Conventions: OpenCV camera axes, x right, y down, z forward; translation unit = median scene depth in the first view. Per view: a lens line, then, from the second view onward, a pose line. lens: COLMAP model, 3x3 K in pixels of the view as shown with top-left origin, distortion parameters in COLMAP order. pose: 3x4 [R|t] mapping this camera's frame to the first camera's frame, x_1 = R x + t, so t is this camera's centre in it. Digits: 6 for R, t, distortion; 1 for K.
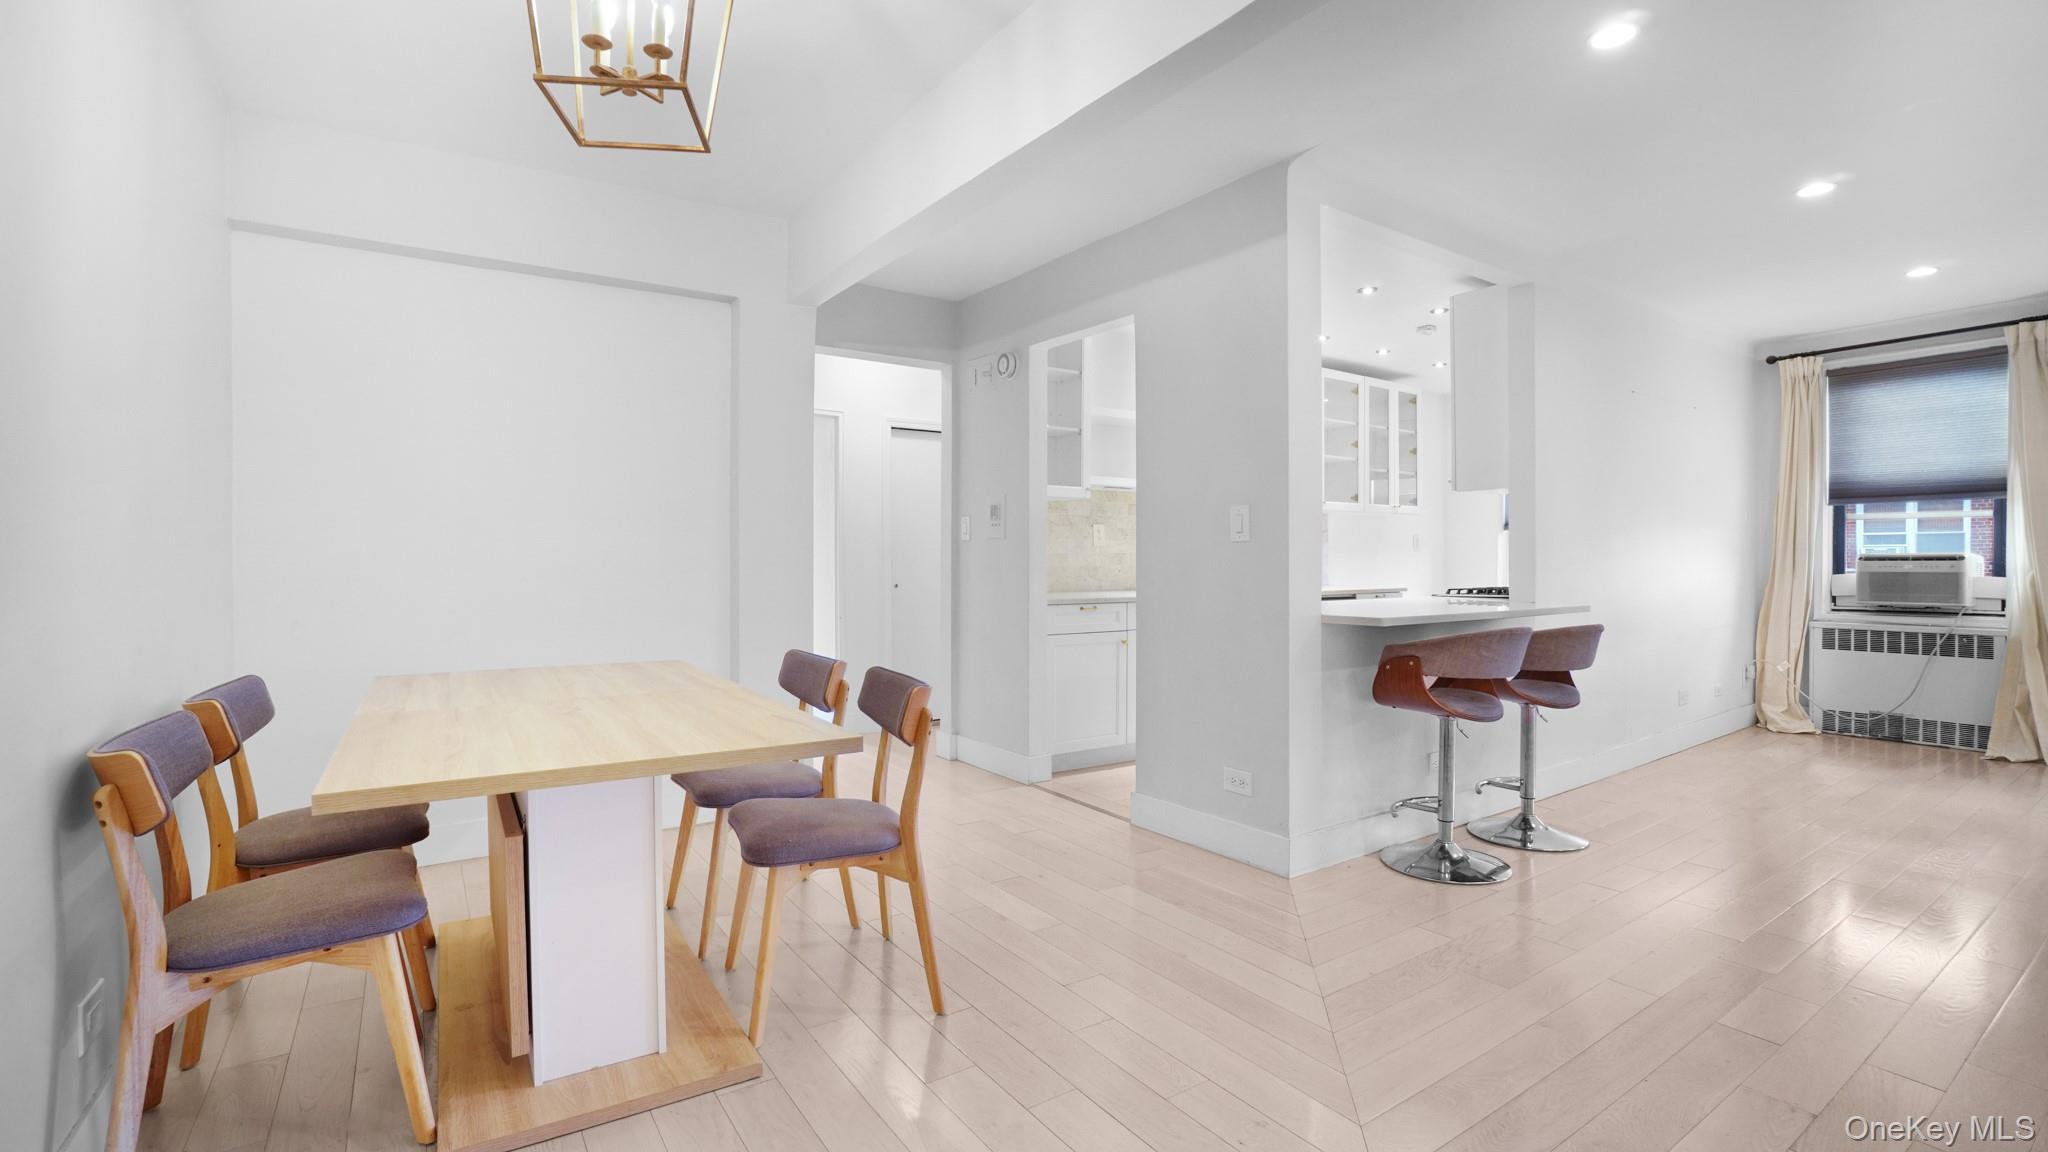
lens RADIAL K [[906.8, 0, 1025.1], [0, 906.8, 565.8], [0, 0, 1]] dist [-0.059771, 0.023989]
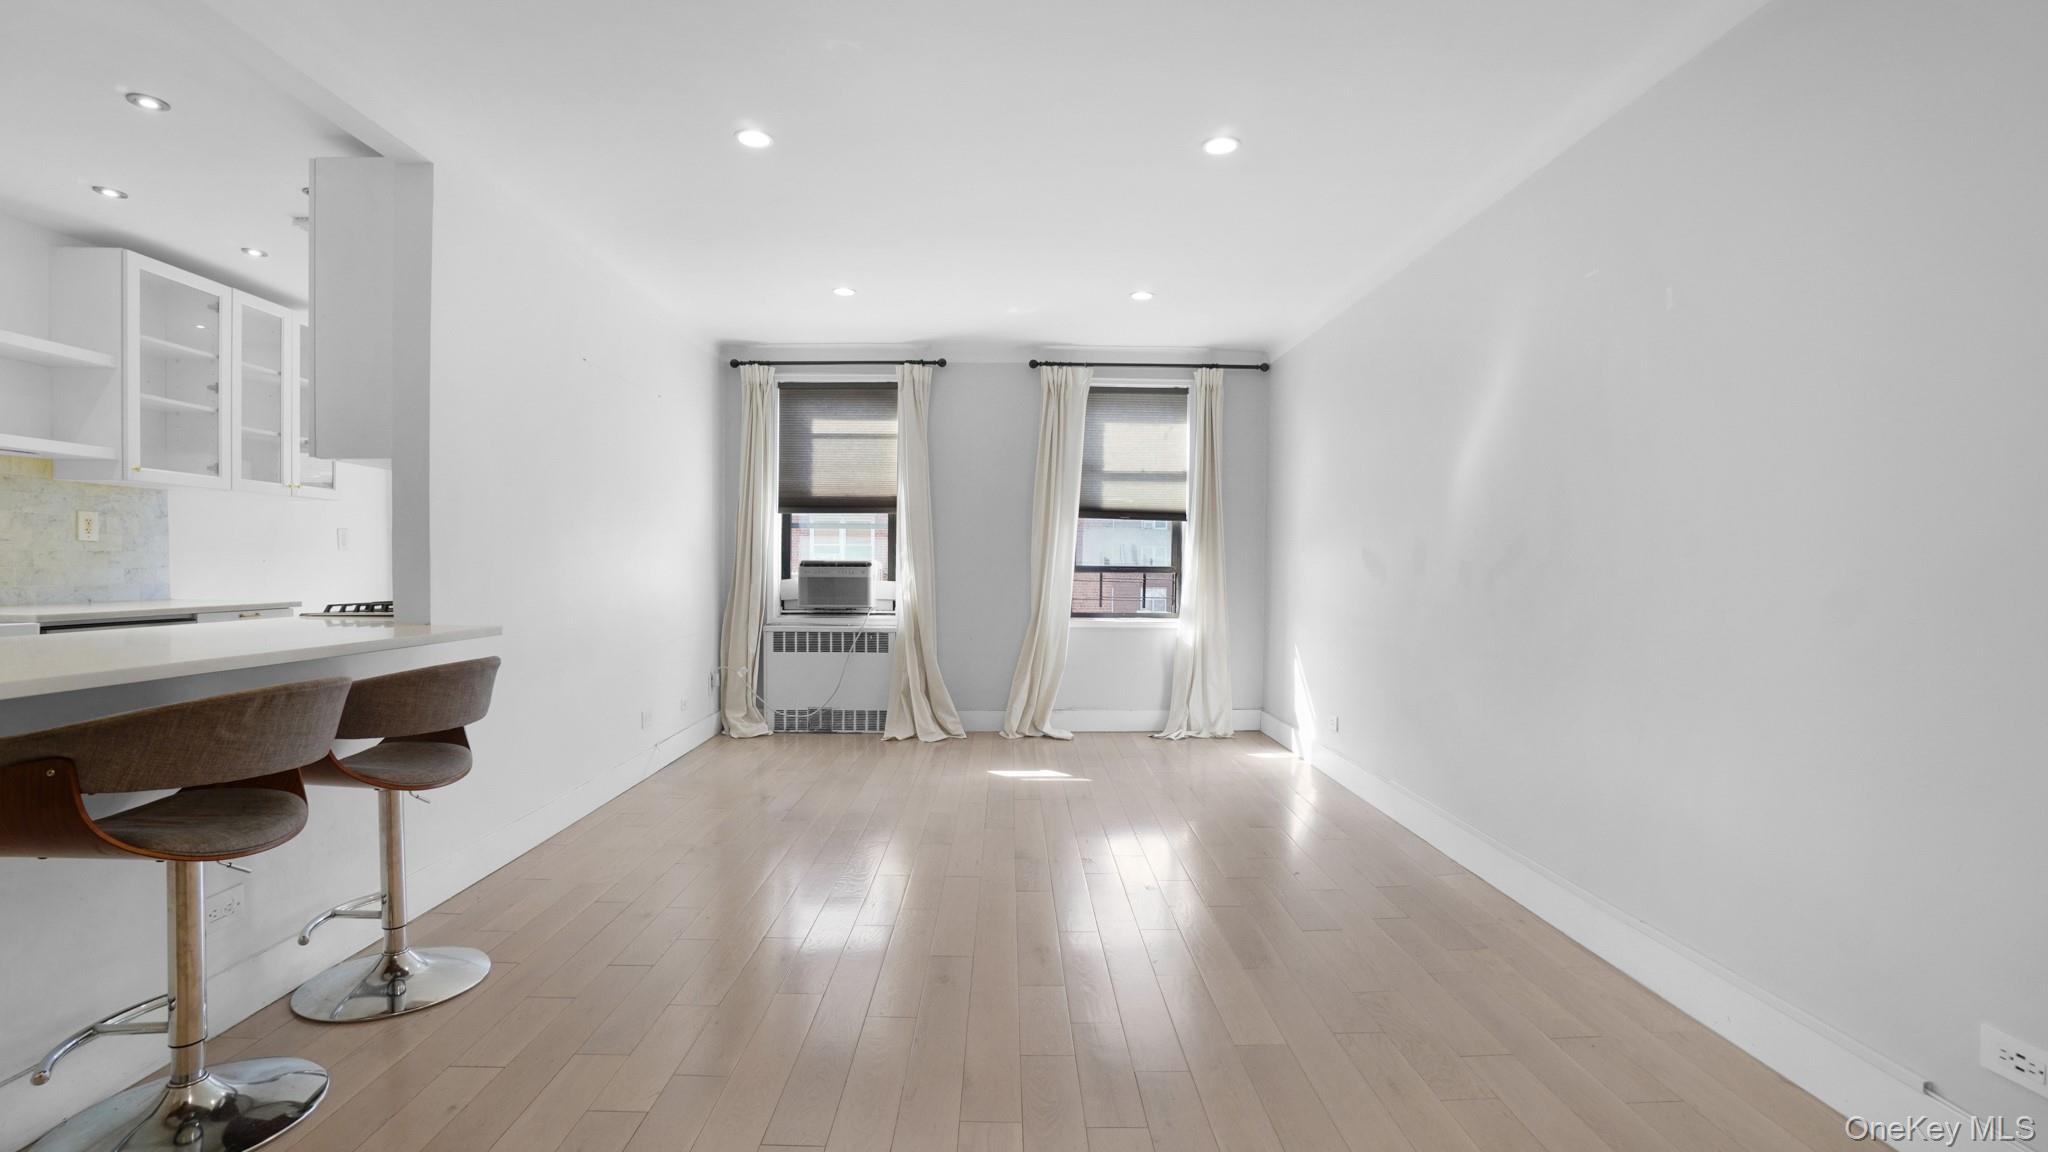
lens RADIAL K [[906.8, 0, 1025.1], [0, 906.8, 565.8], [0, 0, 1]] dist [-0.059771, 0.023989]
pose [[0.549376, 0.005054, 0.835560, 0.190685], [-0.001119, 0.999985, -0.005314, -0.000955], [-0.835575, 0.001985, 0.549373, 0.175181]]
